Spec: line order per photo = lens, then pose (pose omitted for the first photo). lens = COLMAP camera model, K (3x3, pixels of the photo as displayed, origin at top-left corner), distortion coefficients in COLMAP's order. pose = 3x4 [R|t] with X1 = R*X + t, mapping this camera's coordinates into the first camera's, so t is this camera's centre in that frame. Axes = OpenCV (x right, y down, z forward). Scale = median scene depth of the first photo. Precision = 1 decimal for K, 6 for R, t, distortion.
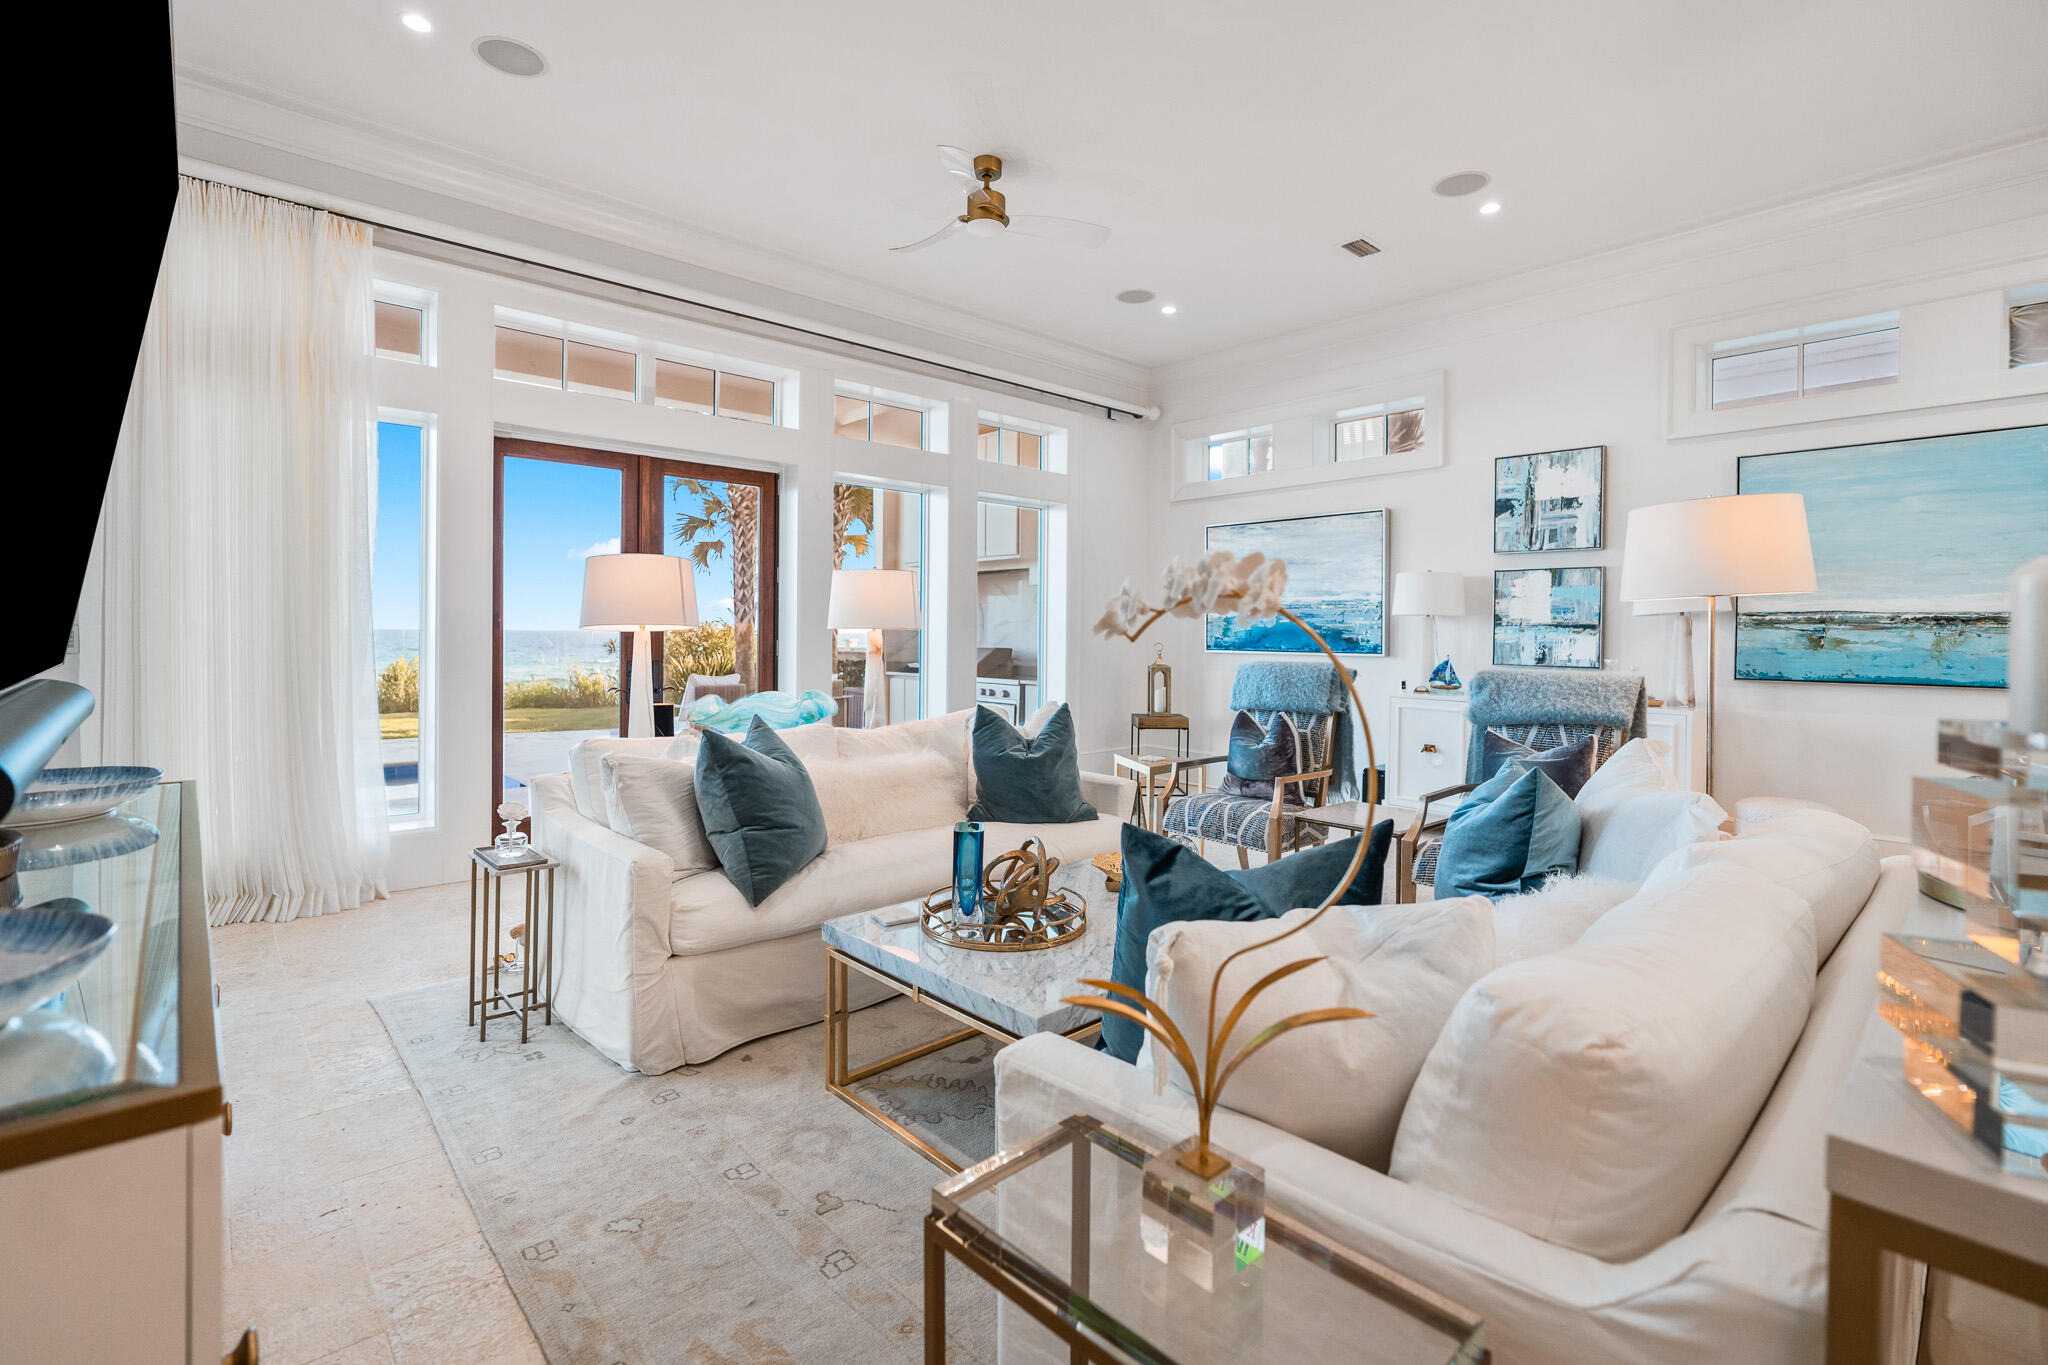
lens RADIAL K [[921.6, 0, 1034.0], [0, 921.6, 654.3], [0, 0, 1]] dist [-0.001962, 0.000527]
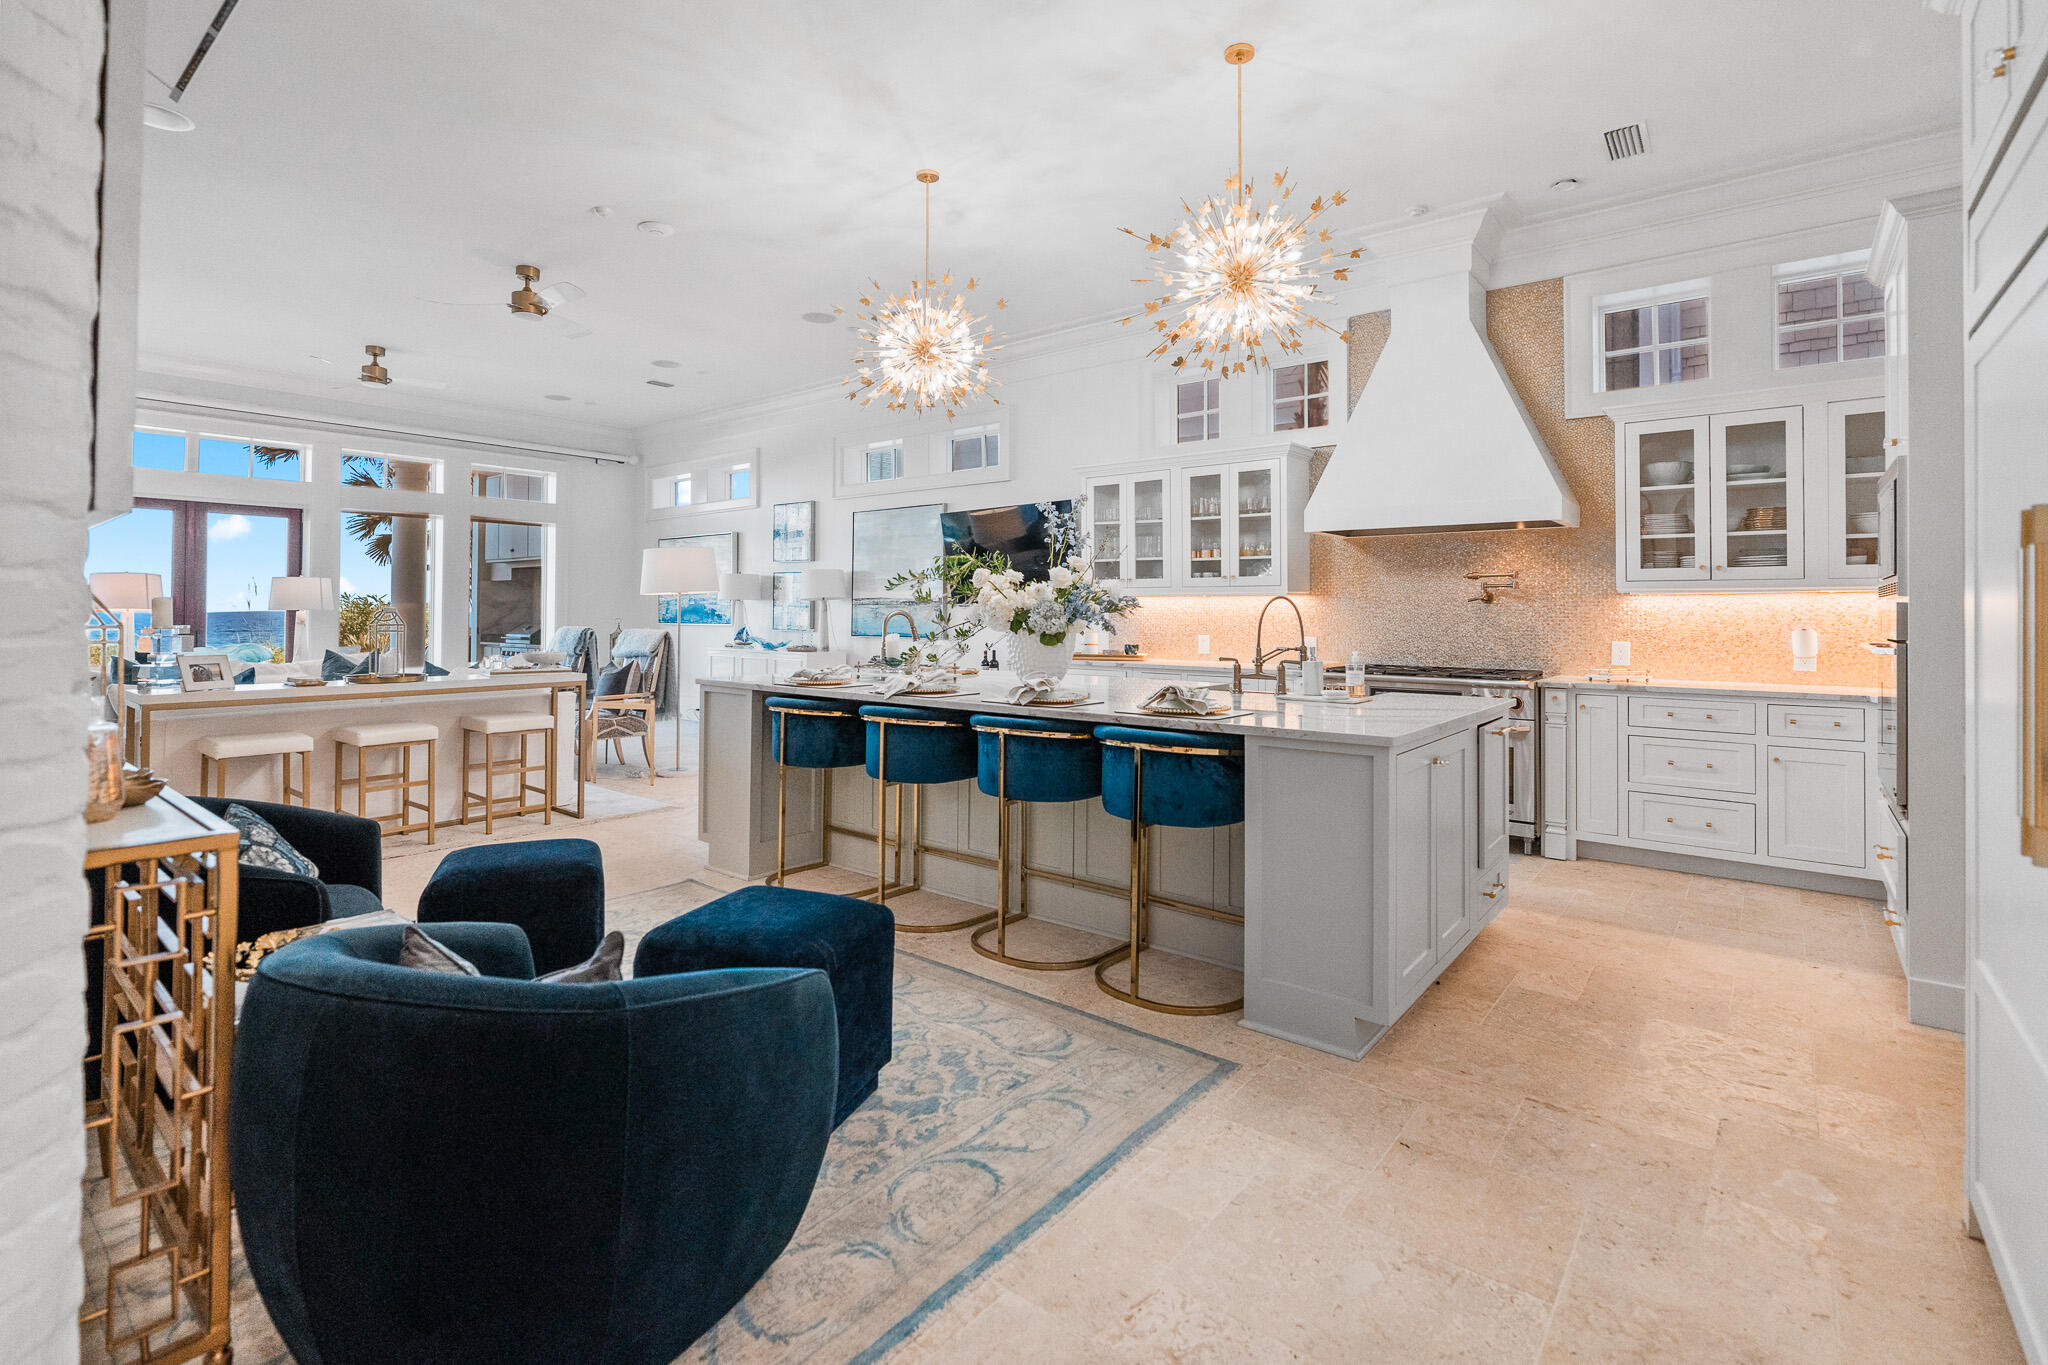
lens RADIAL K [[932.2, 0, 1022.7], [0, 932.2, 617.4], [0, 0, 1]] dist [-0.010601, 0.000079]
pose [[0.985422, -0.012713, 0.169653, 0.625545], [0.015418, 0.999774, -0.014636, 0.020331], [-0.169428, 0.017038, 0.985395, -0.688189]]
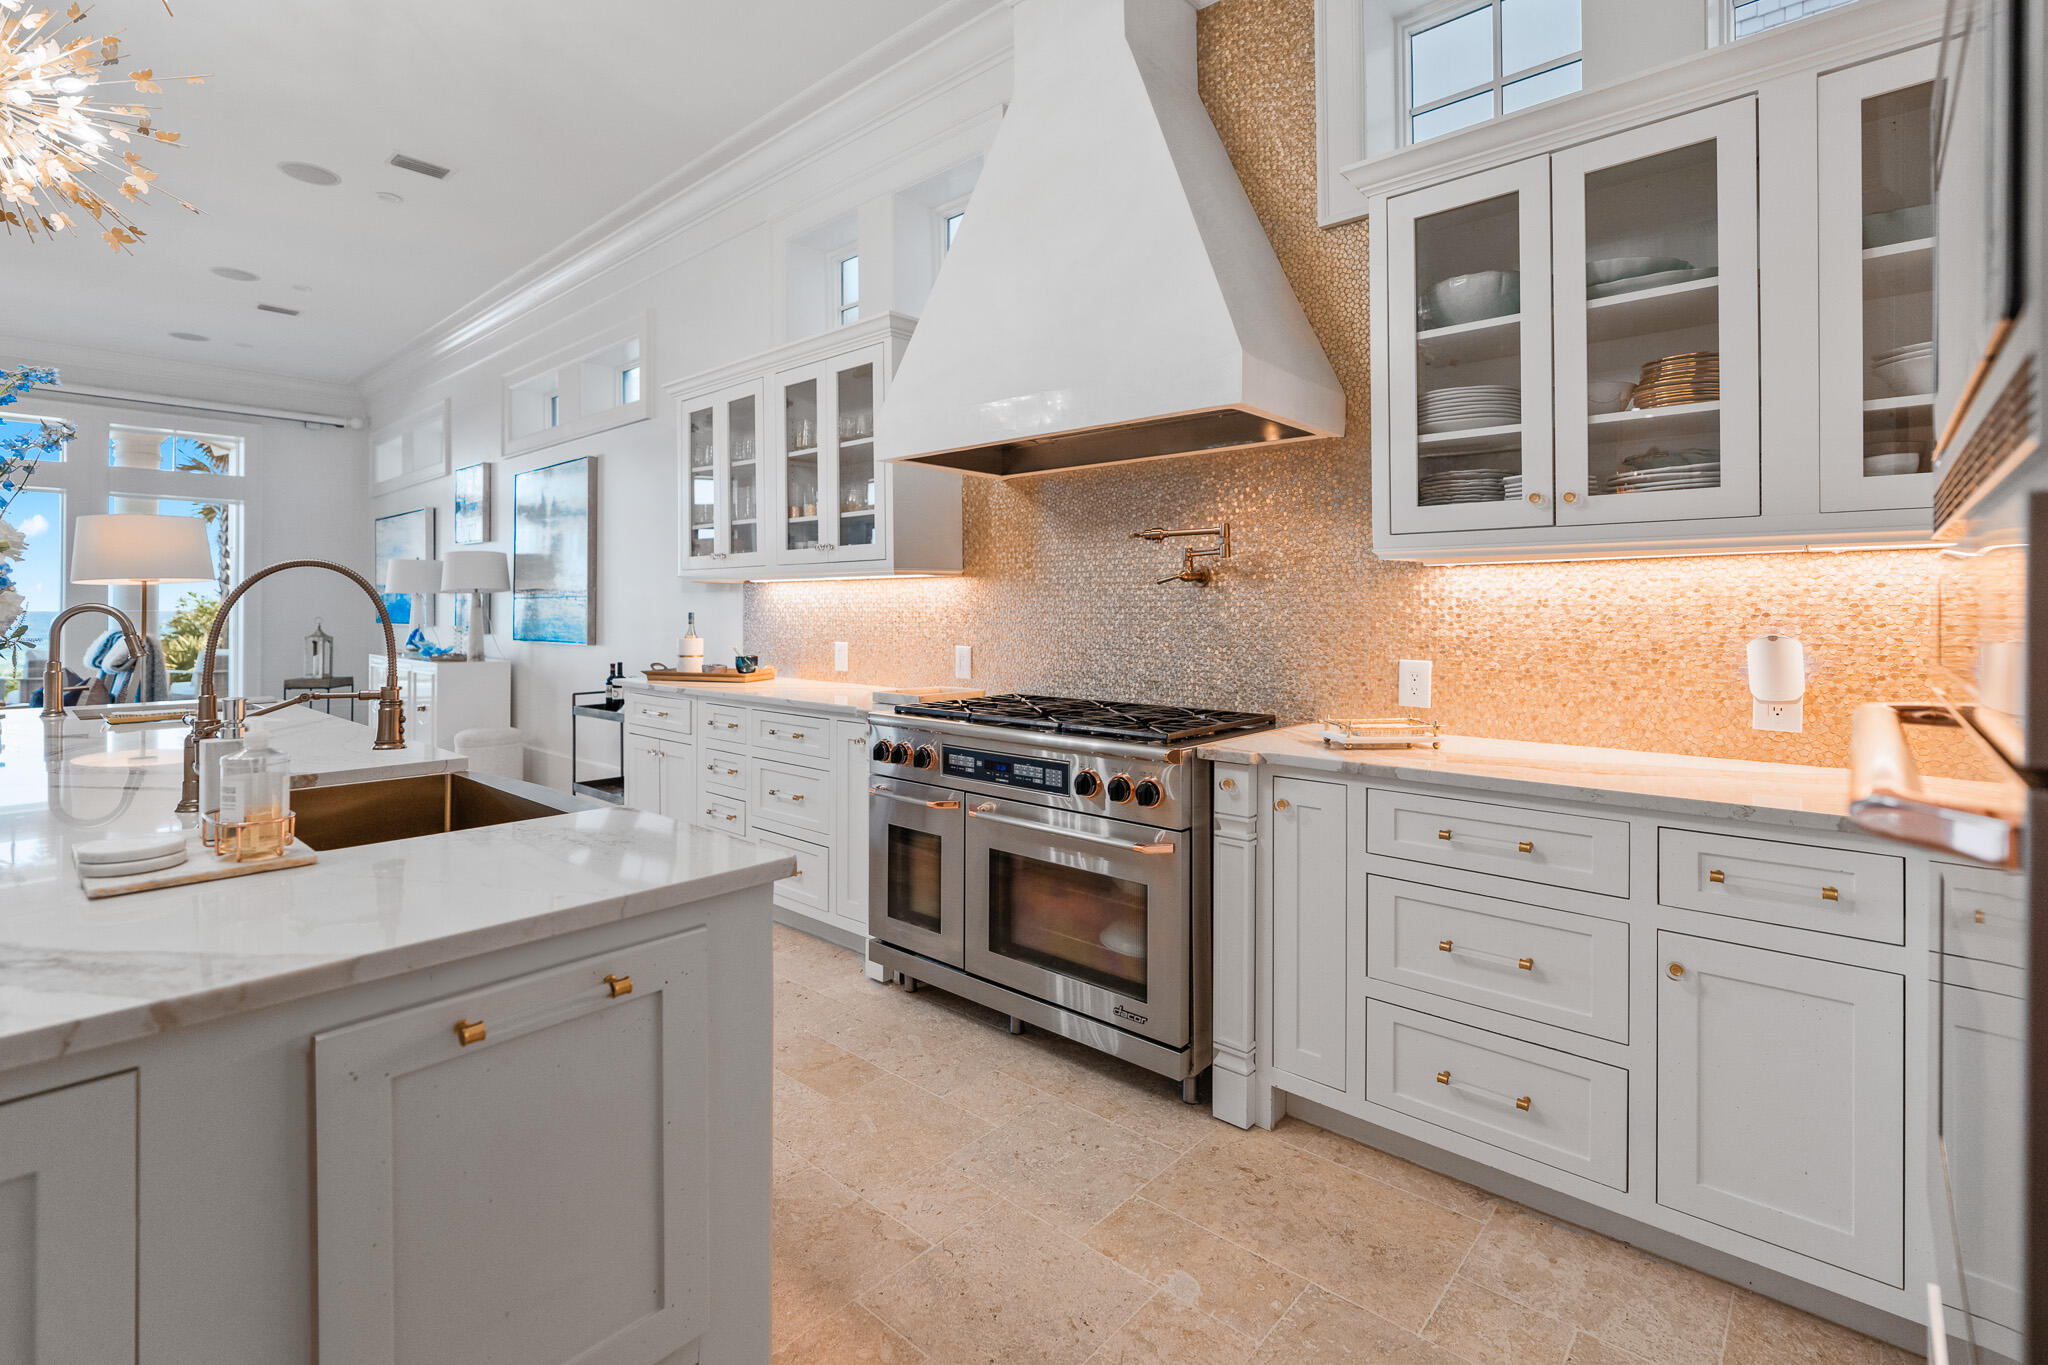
lens RADIAL K [[932.2, 0, 1022.7], [0, 932.2, 617.4], [0, 0, 1]] dist [-0.010601, 0.000079]
pose [[0.993518, -0.018383, 0.112178, 1.081553], [0.019674, 0.999752, -0.010419, 0.020035], [-0.111959, 0.012558, 0.993633, -0.347836]]
